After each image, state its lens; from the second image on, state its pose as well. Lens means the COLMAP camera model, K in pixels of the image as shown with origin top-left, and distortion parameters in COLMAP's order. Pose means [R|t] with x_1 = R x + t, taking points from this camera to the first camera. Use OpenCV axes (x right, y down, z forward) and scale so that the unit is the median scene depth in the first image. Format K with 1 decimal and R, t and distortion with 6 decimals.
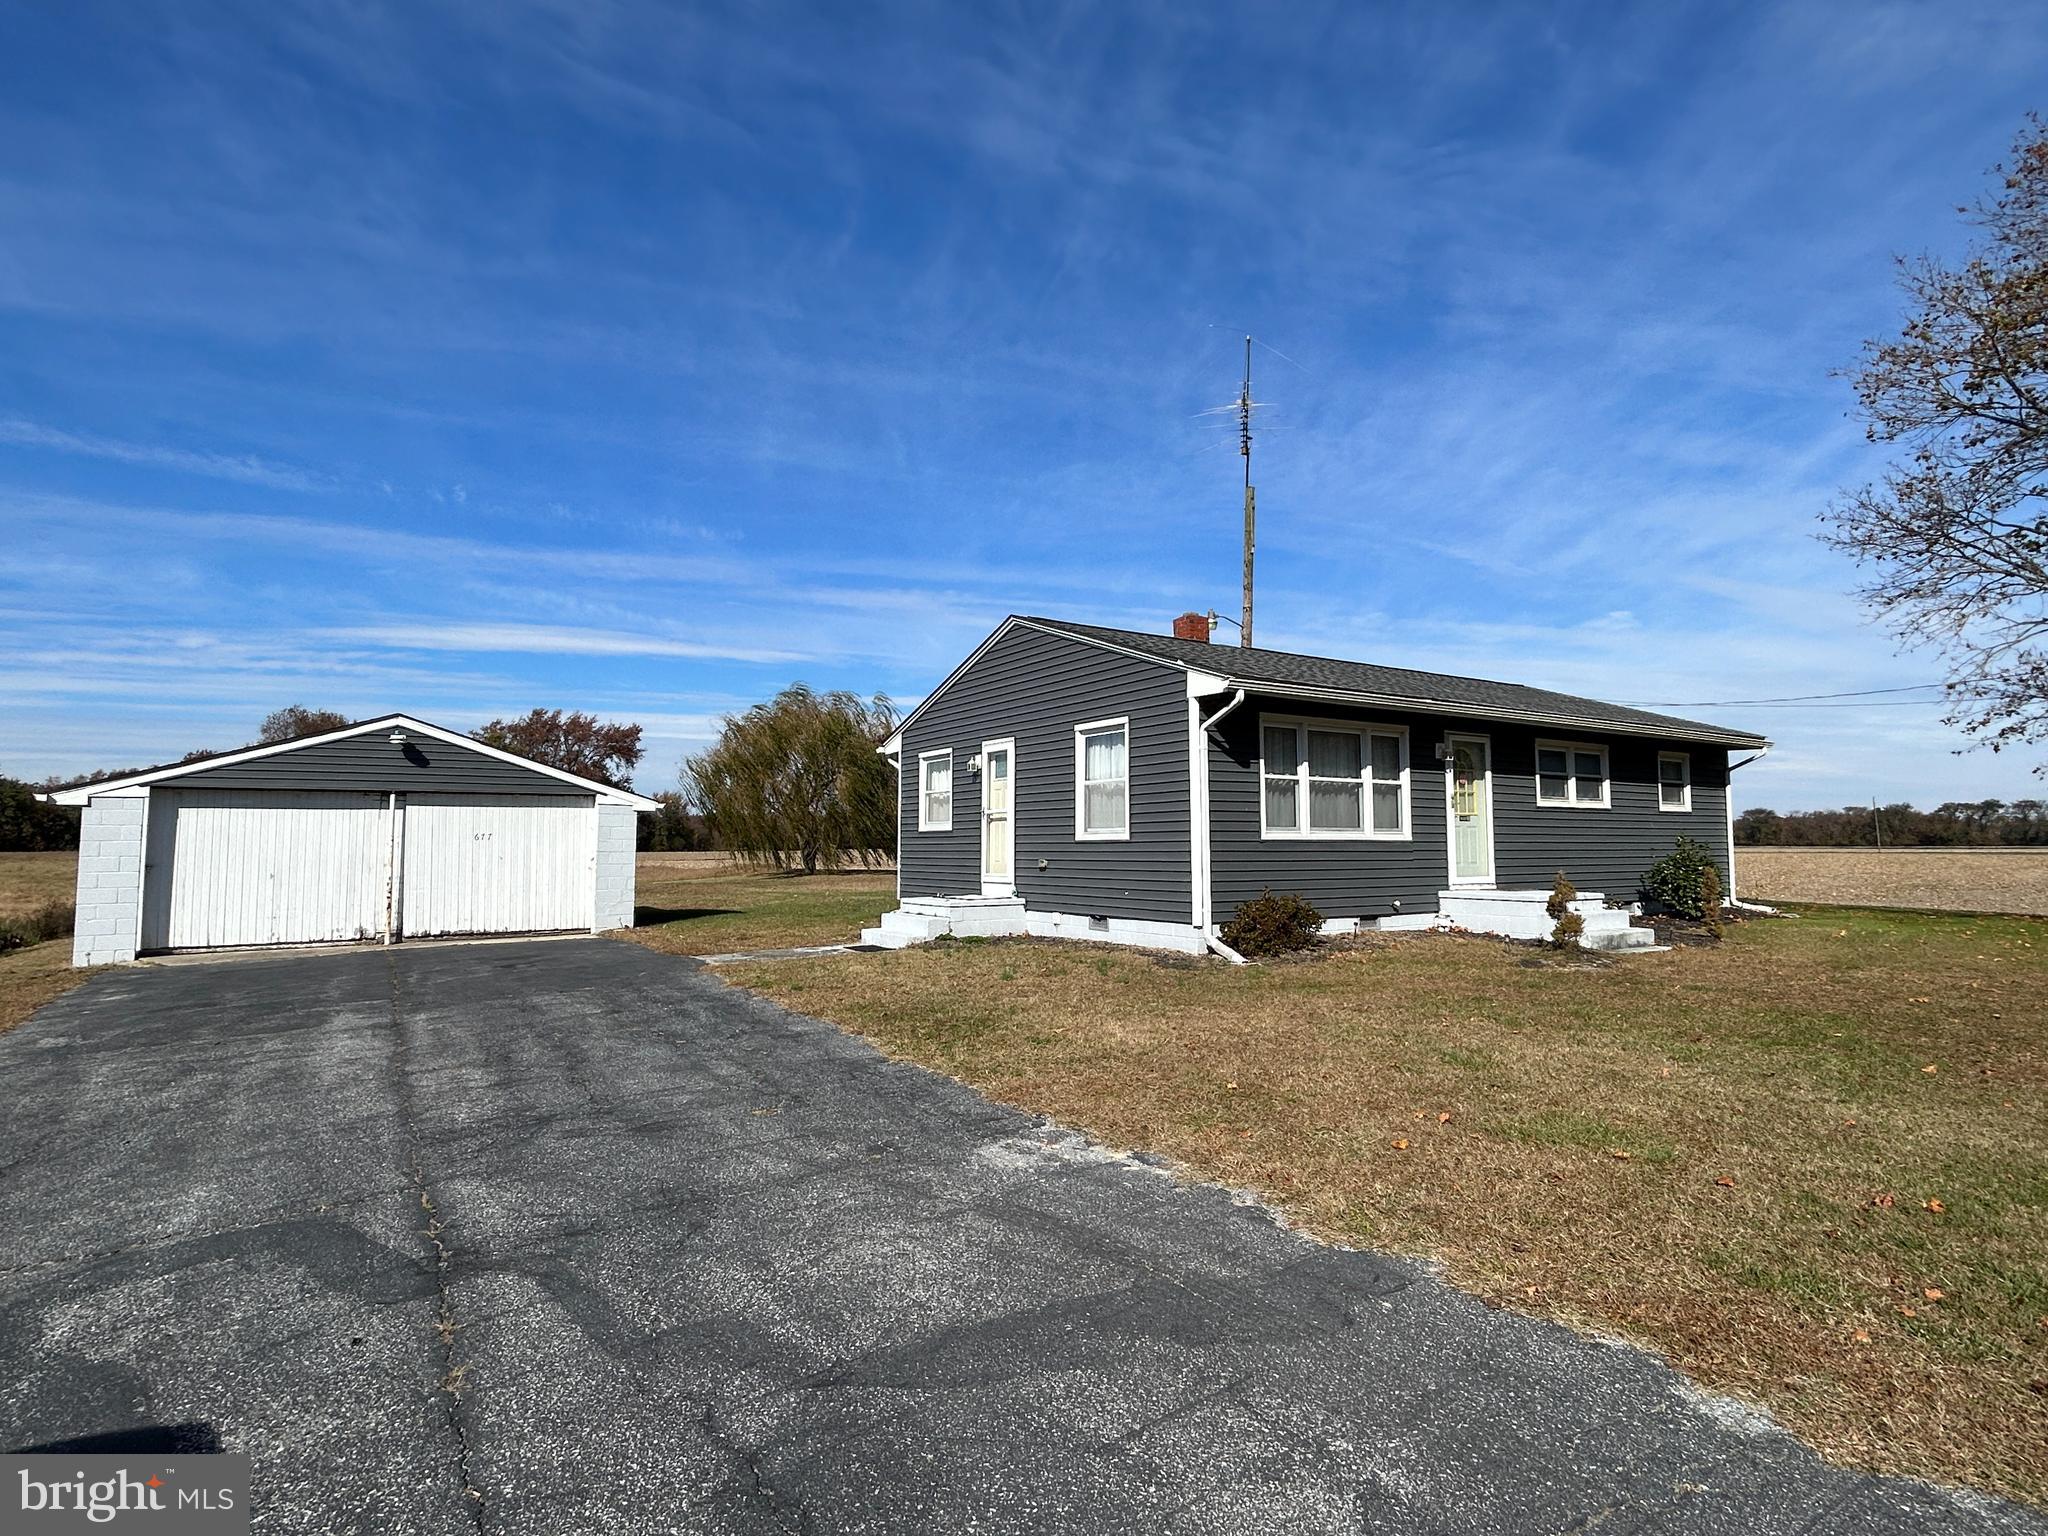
lens RADIAL K [[1067.3, 0, 1016.6], [0, 1067.3, 759.4], [0, 0, 1]] dist [0.002666, -0.002527]
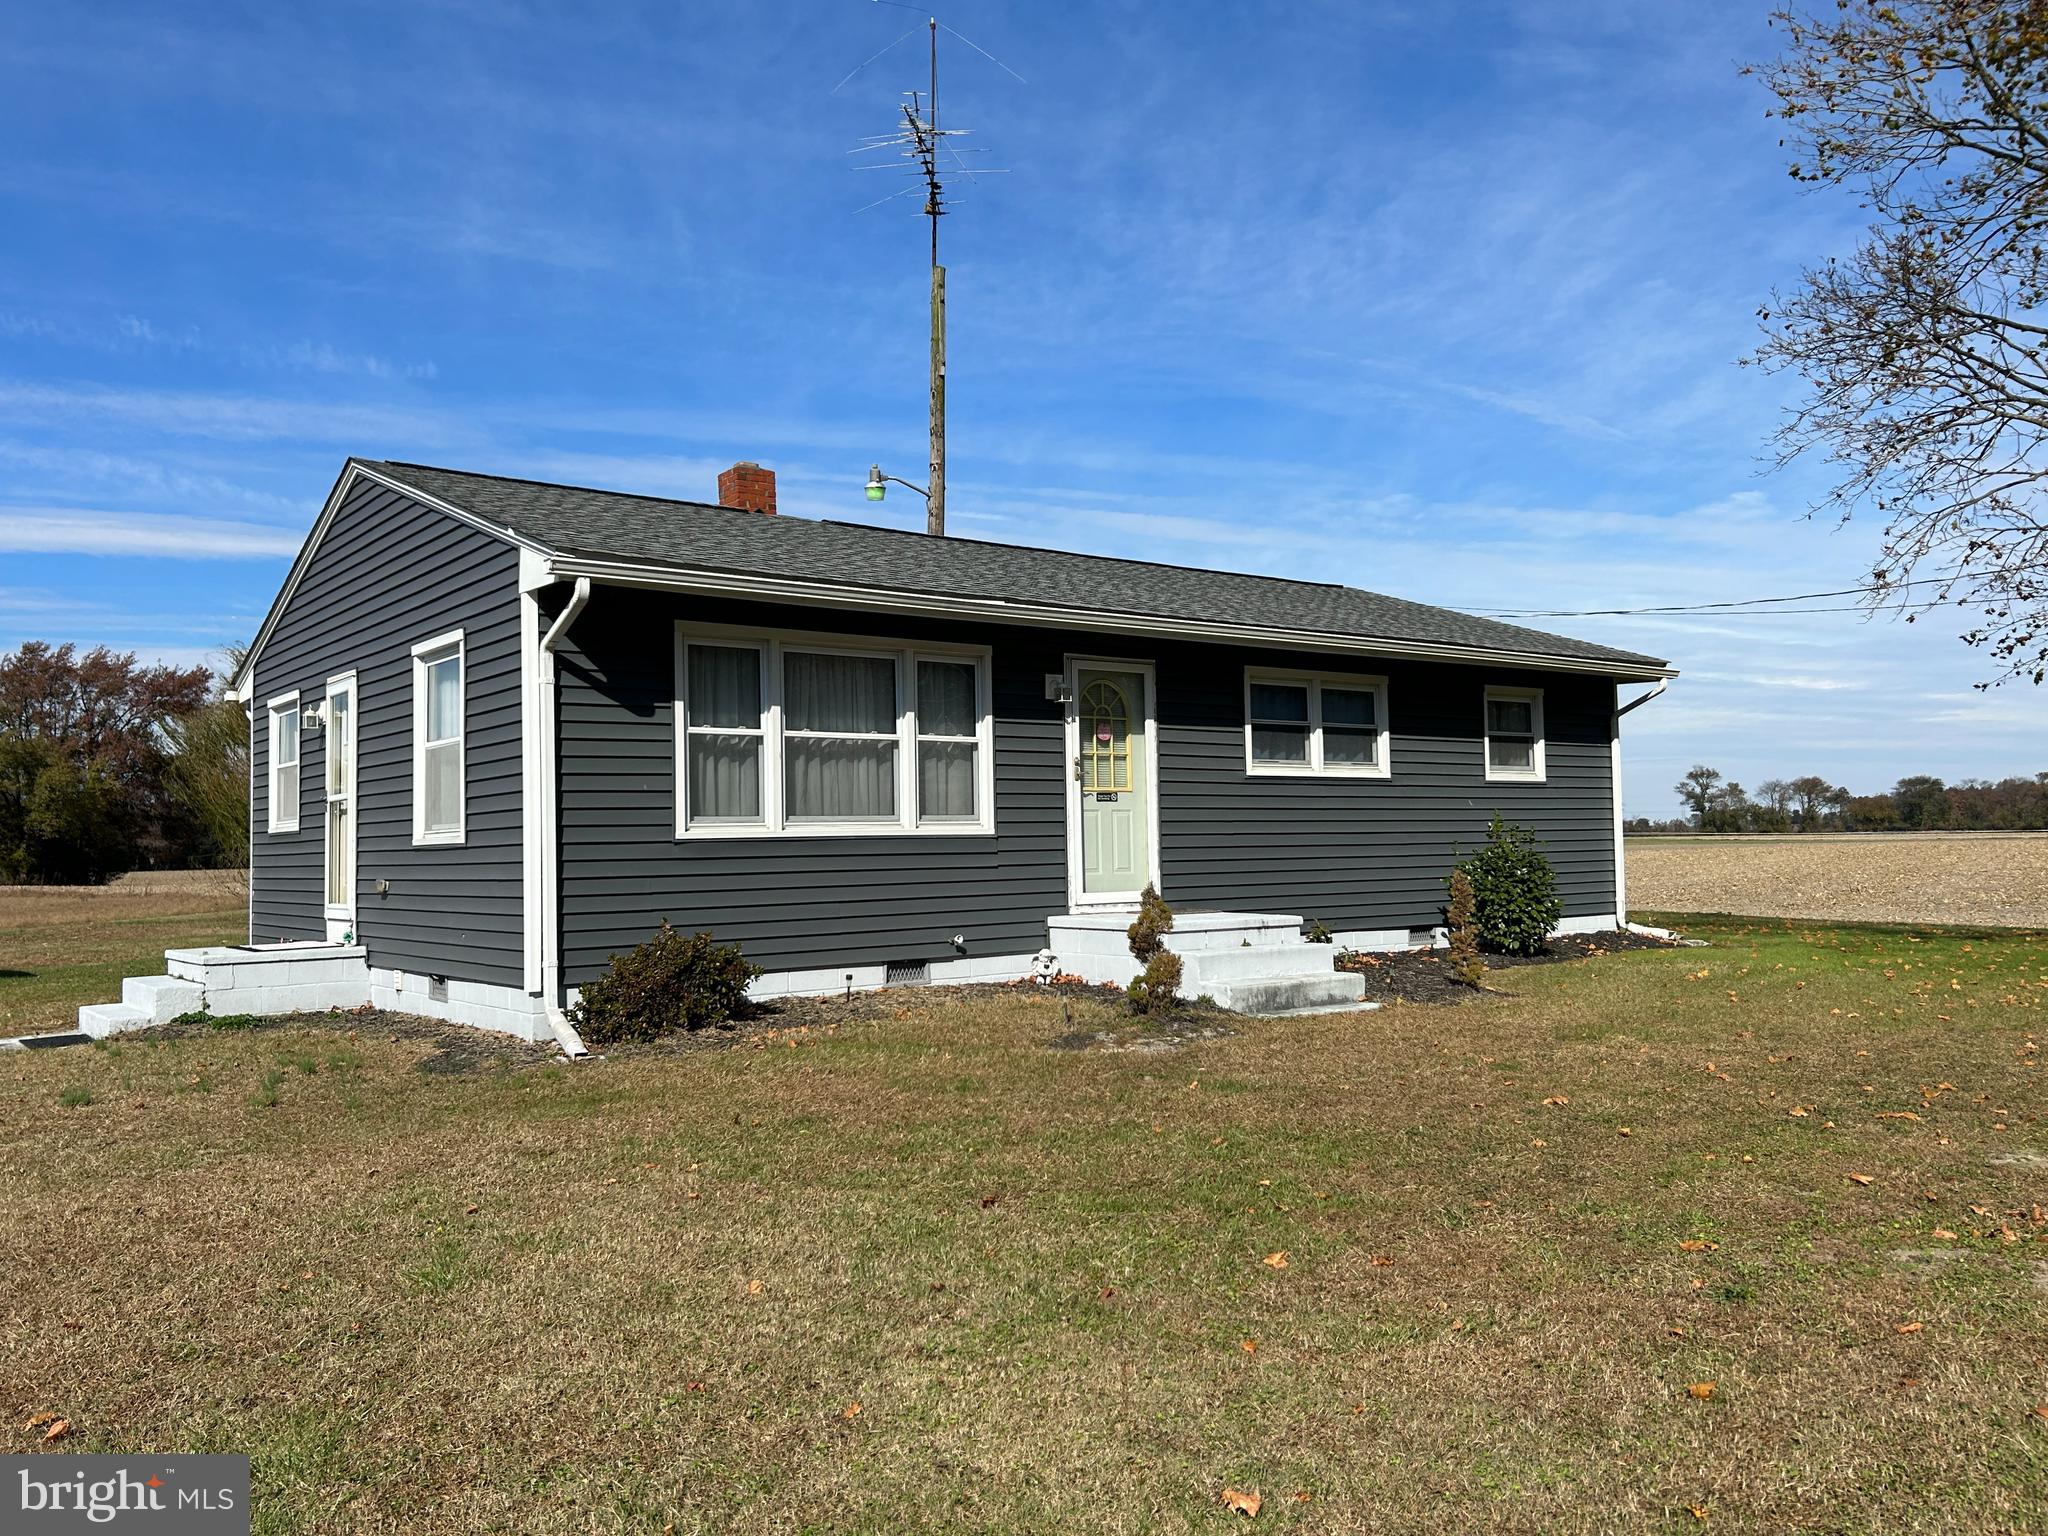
lens RADIAL K [[1608.4, 0, 1008.4], [0, 1608.4, 765.7], [0, 0, 1]] dist [0.050223, -0.039178]
pose [[0.996201, -0.013120, 0.086086, 0.270813], [0.010522, 0.999477, 0.030566, 0.008246], [-0.086442, -0.029544, 0.995819, 0.086278]]
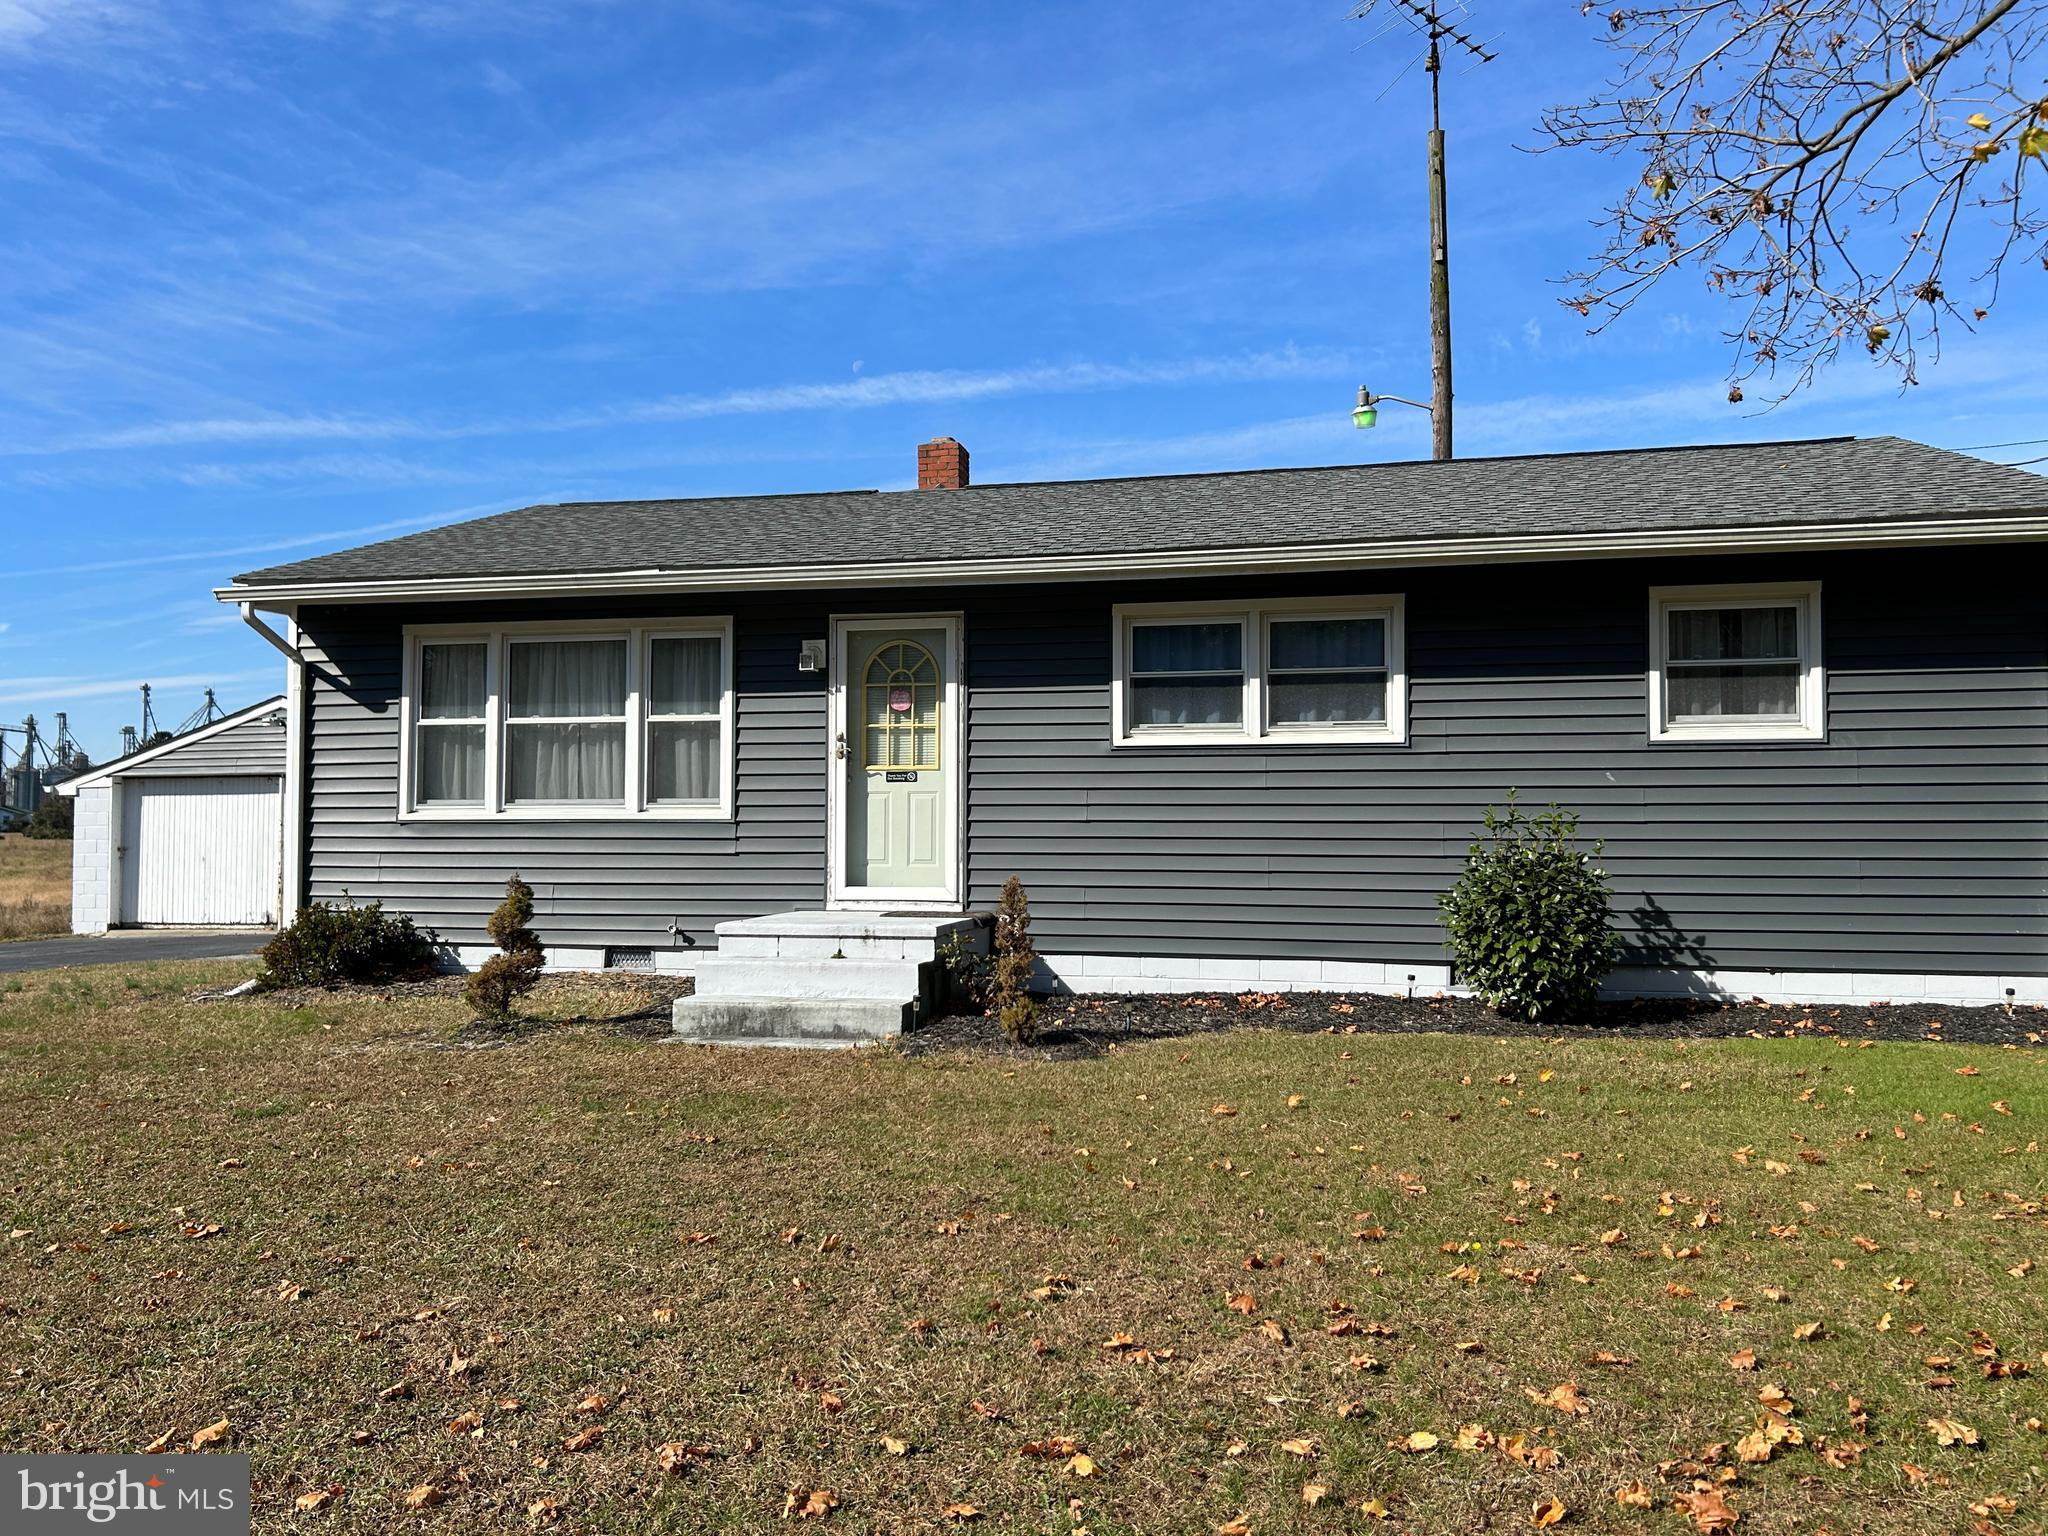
lens RADIAL K [[1608.4, 0, 1030.5], [0, 1608.4, 763.1], [0, 0, 1]] dist [0.050223, -0.039178]
pose [[0.693598, -0.029863, -0.719743, 0.985085], [0.057405, 0.998254, 0.013900, 0.039393], [0.718071, -0.050958, 0.694102, 0.473897]]
